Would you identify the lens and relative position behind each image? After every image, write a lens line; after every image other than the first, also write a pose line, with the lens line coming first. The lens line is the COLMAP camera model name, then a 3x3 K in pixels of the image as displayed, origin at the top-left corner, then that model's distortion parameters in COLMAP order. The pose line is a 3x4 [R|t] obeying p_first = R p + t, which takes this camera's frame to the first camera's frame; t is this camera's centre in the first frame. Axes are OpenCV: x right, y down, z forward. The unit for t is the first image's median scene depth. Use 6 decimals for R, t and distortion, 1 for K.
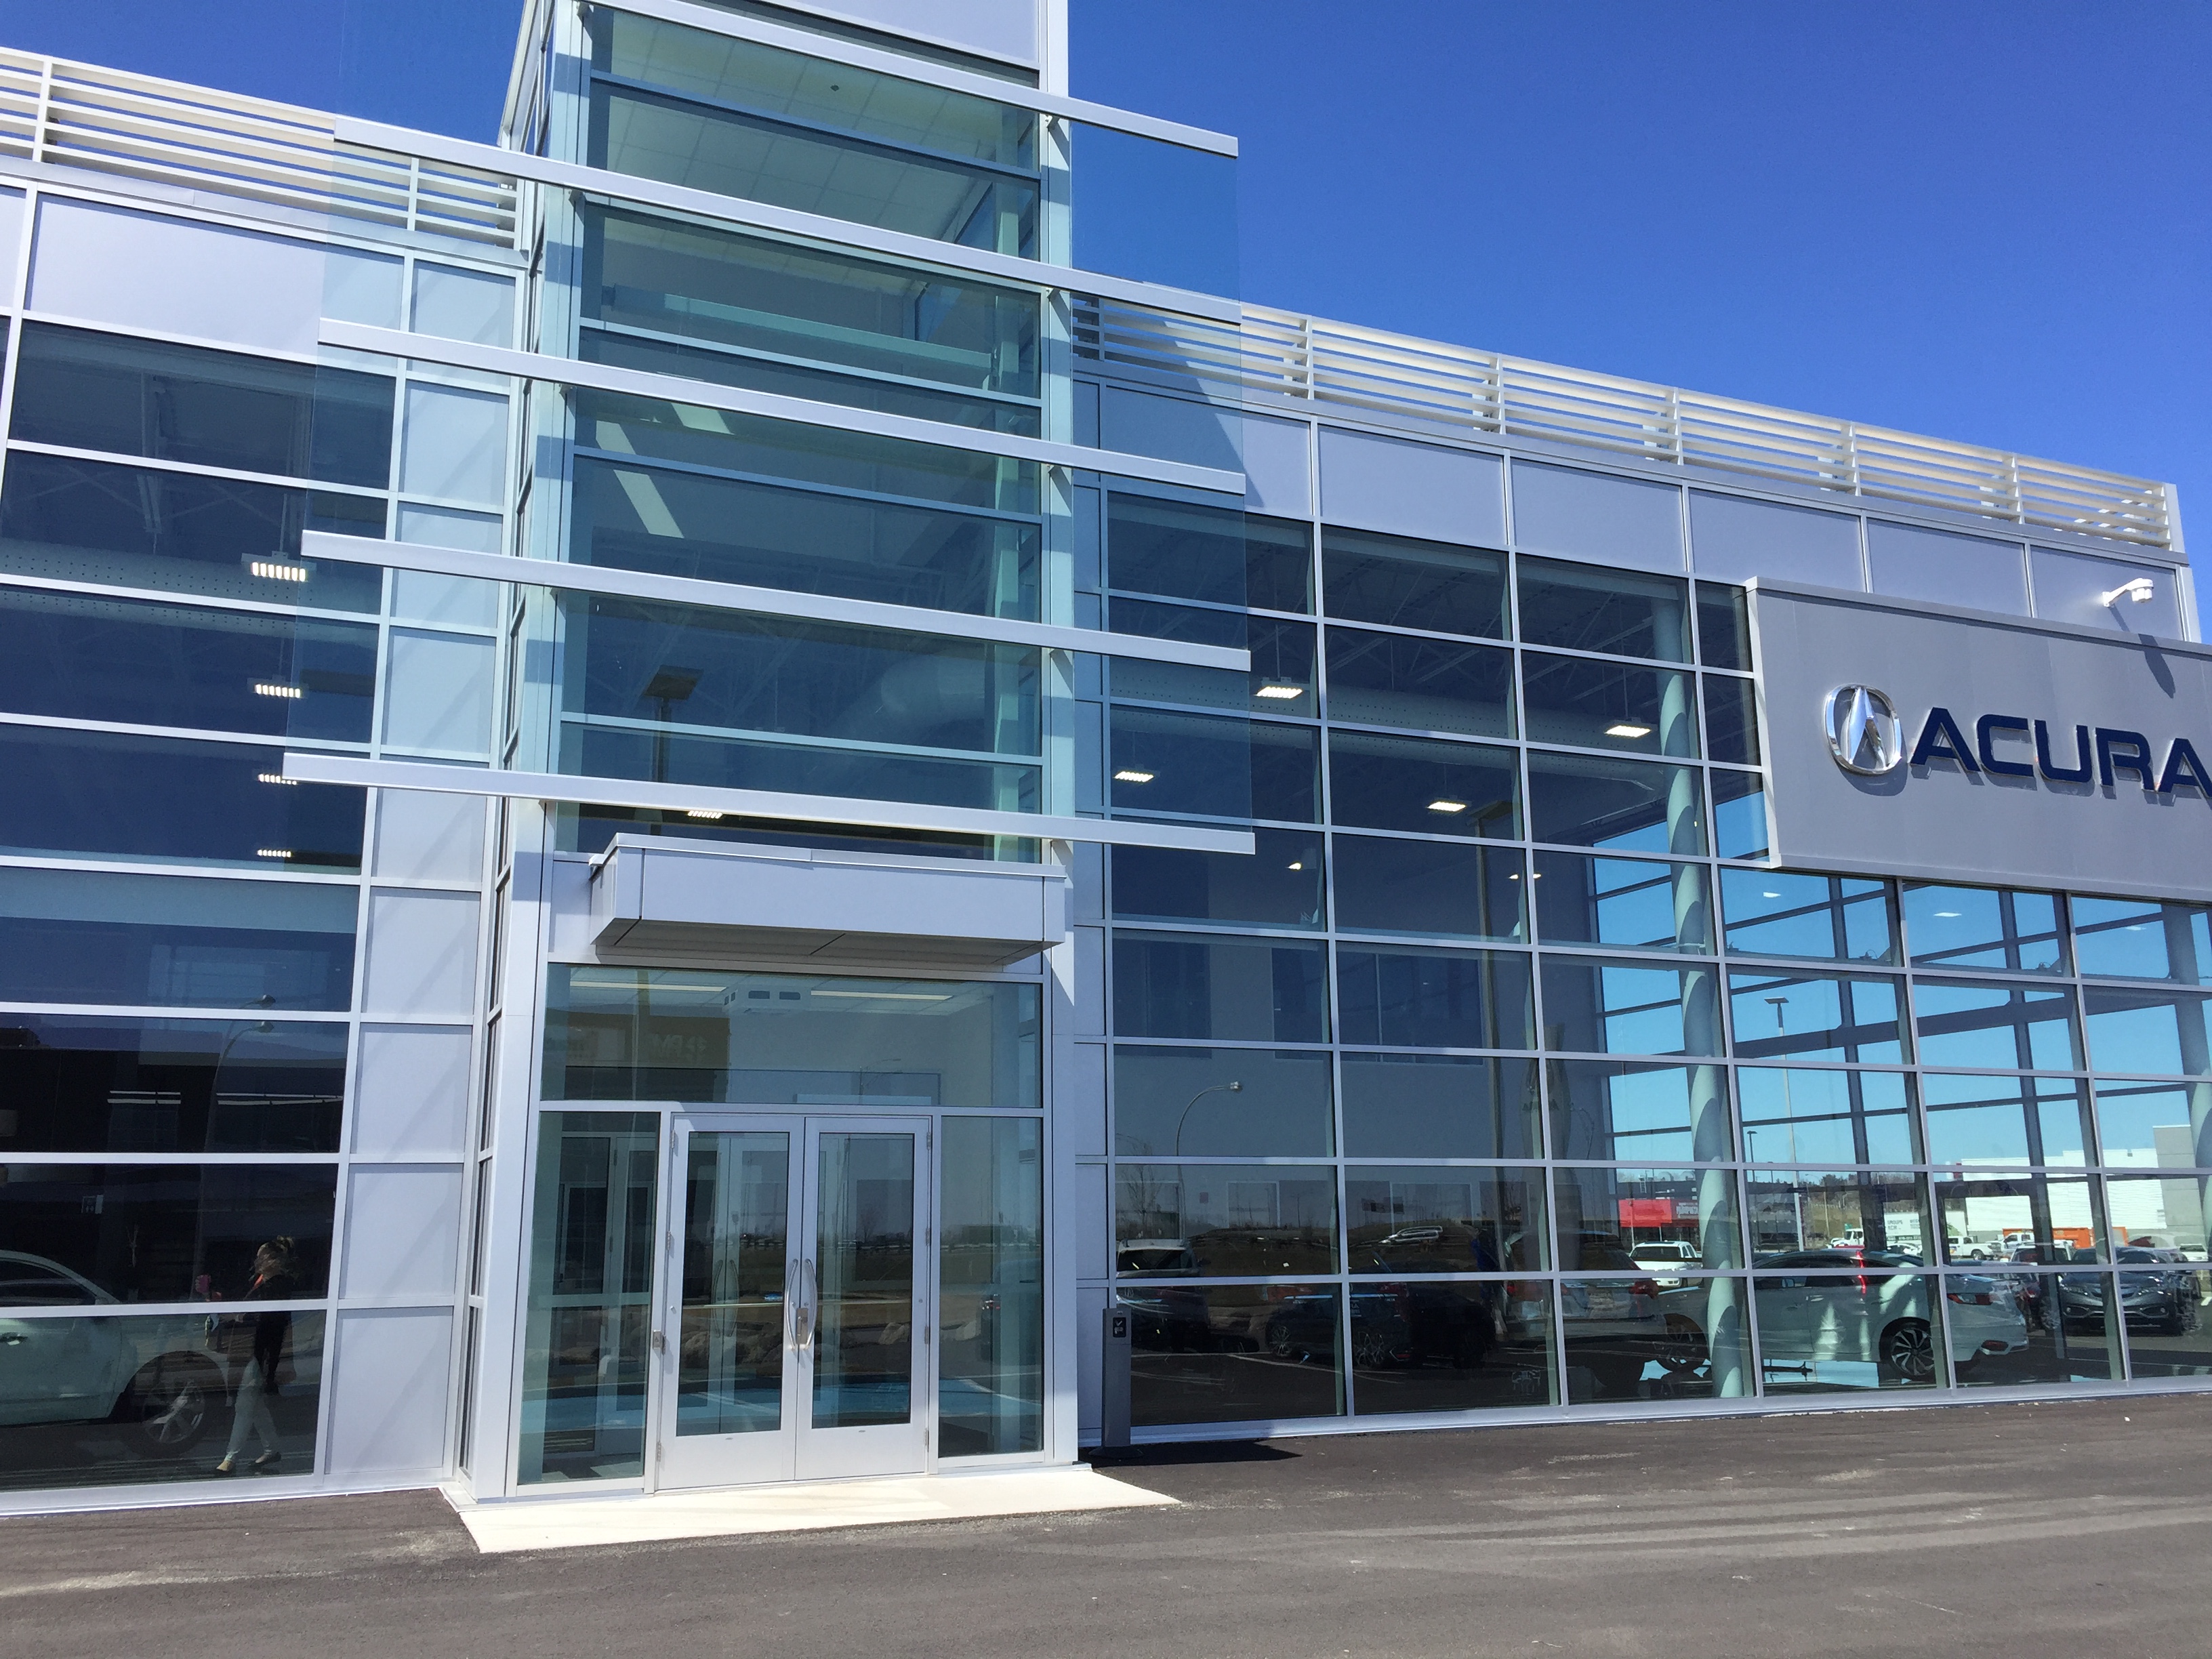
lens RADIAL K [[1887.1, 0, 1102.8], [0, 1887.1, 848.8], [0, 0, 1]] dist [0.010421, -0.001576]
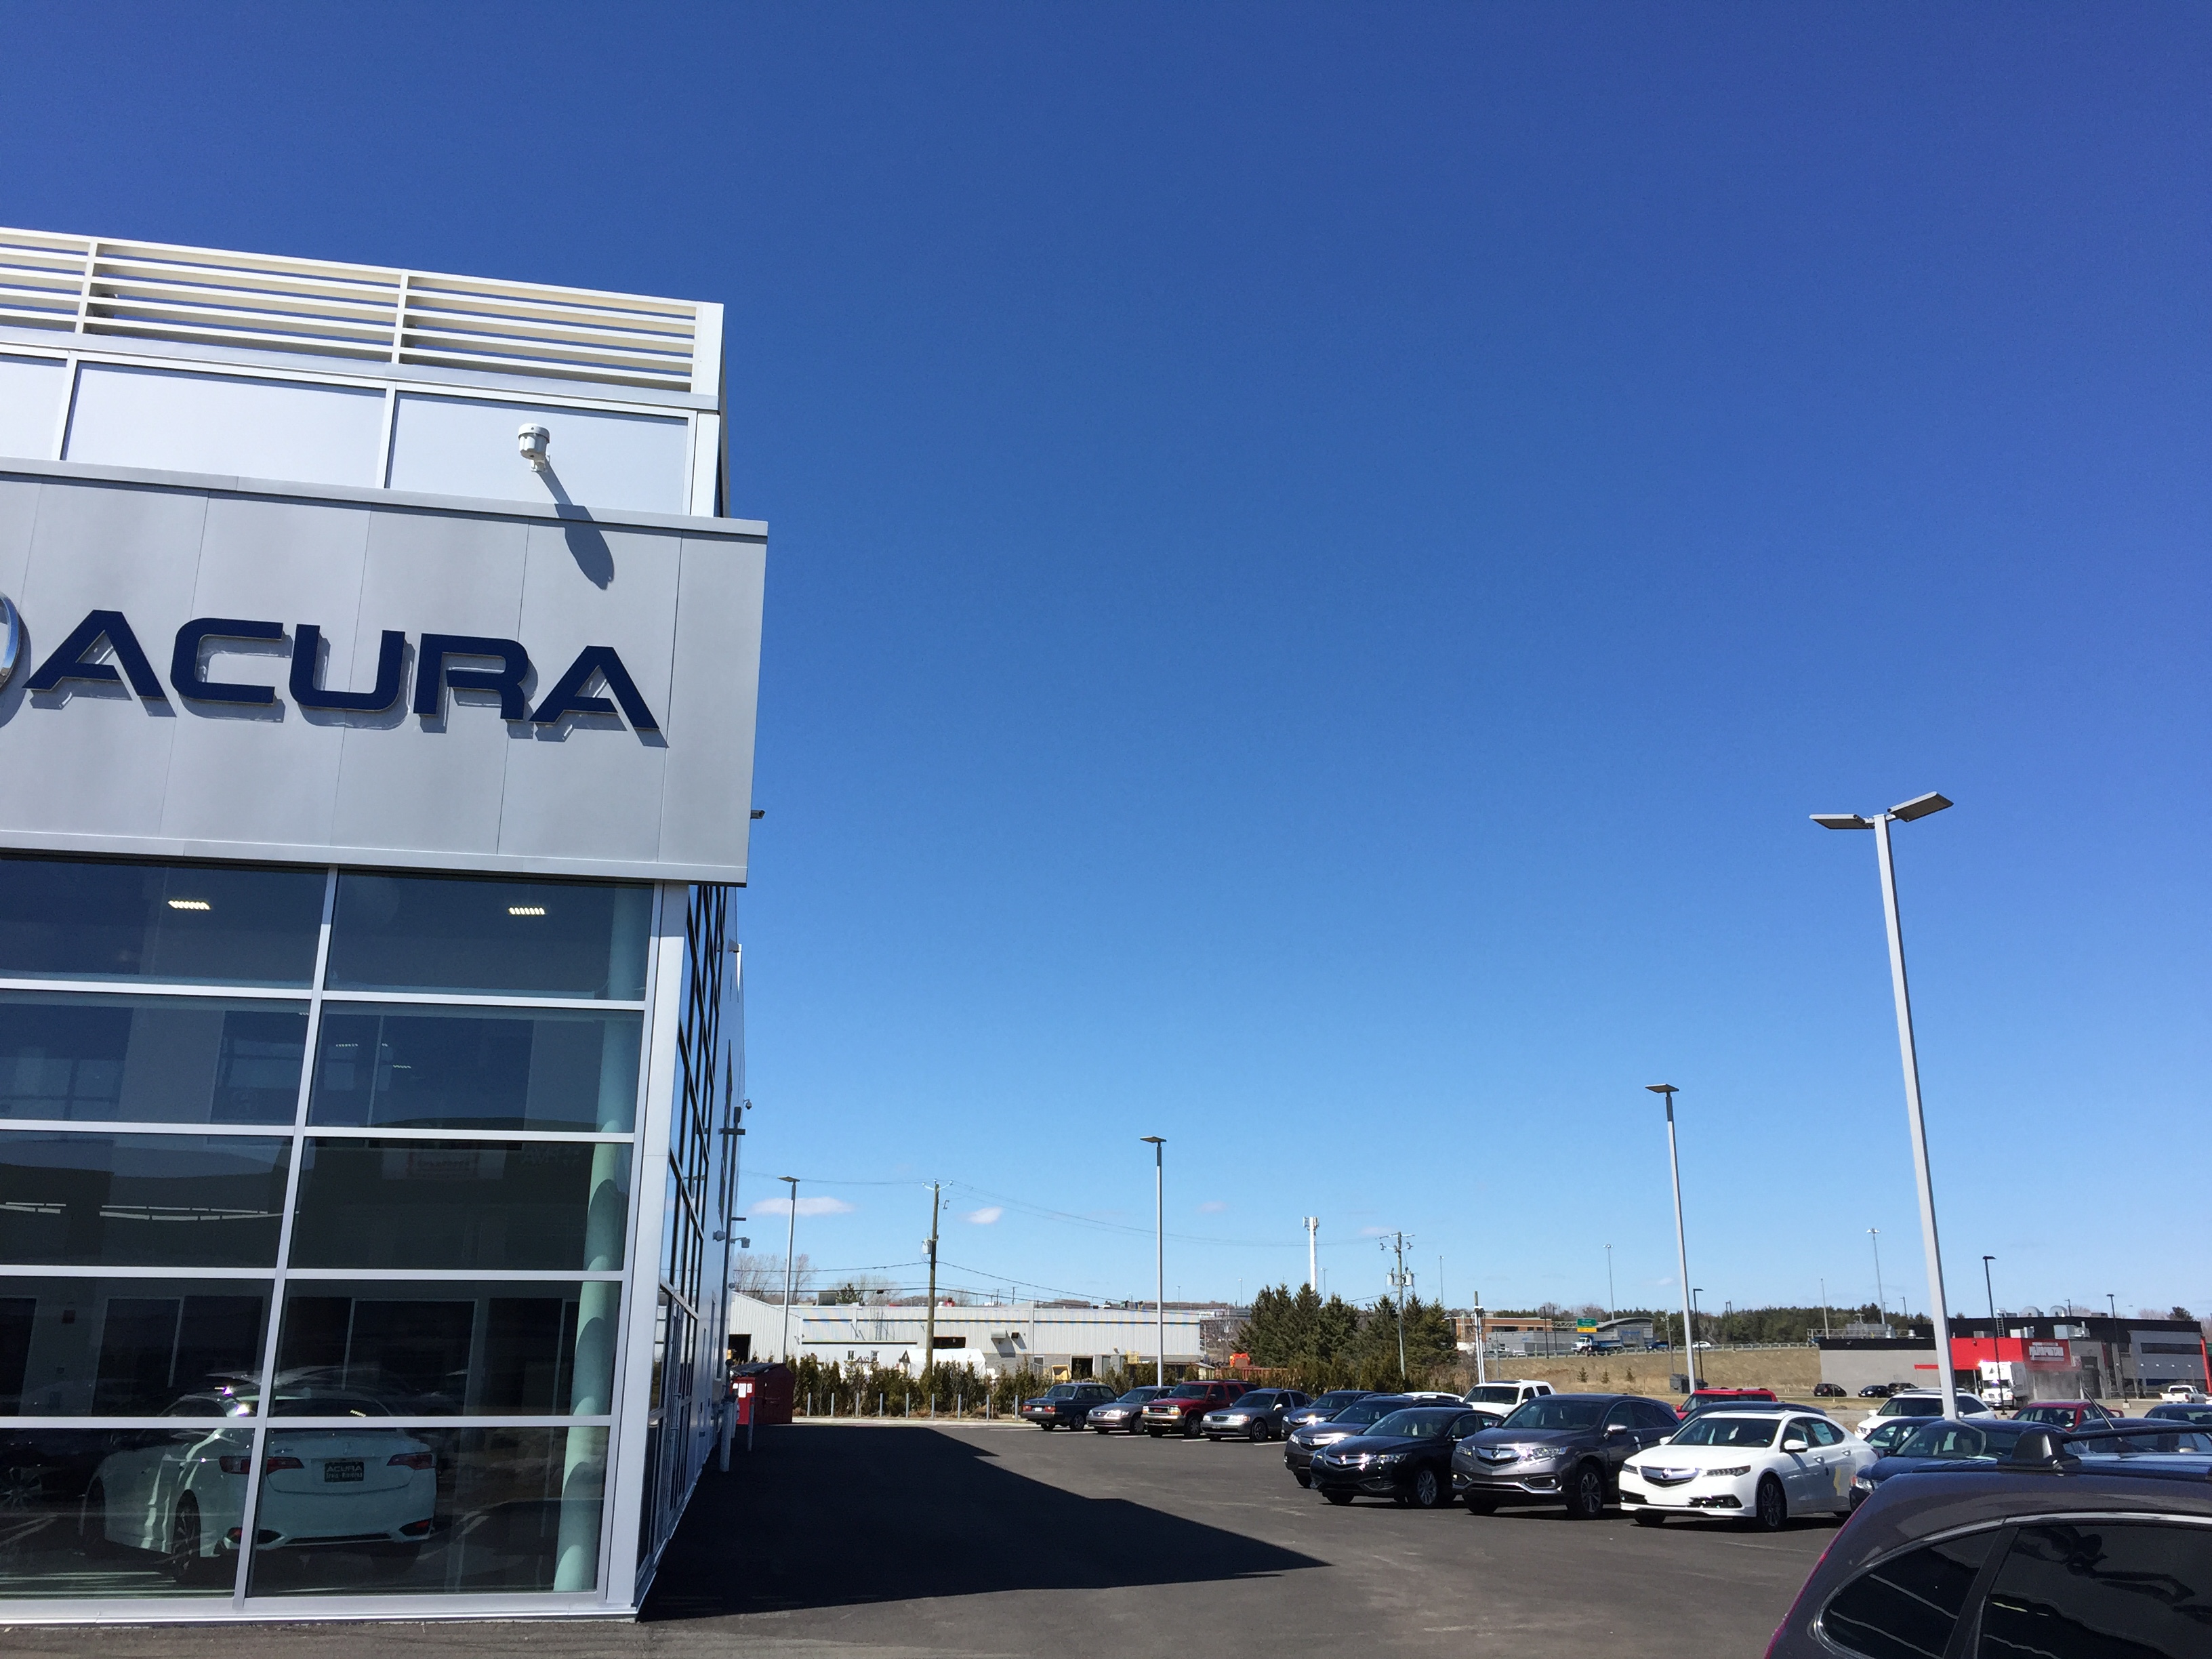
lens RADIAL K [[1878.3, 0, 1101.9], [0, 1878.3, 831.3], [0, 0, 1]] dist [0.085697, -0.103953]
pose [[0.975045, -0.043371, -0.217728, 0.846853], [0.027377, 0.996736, -0.075946, 0.064167], [0.220311, 0.068089, 0.973050, 0.344437]]
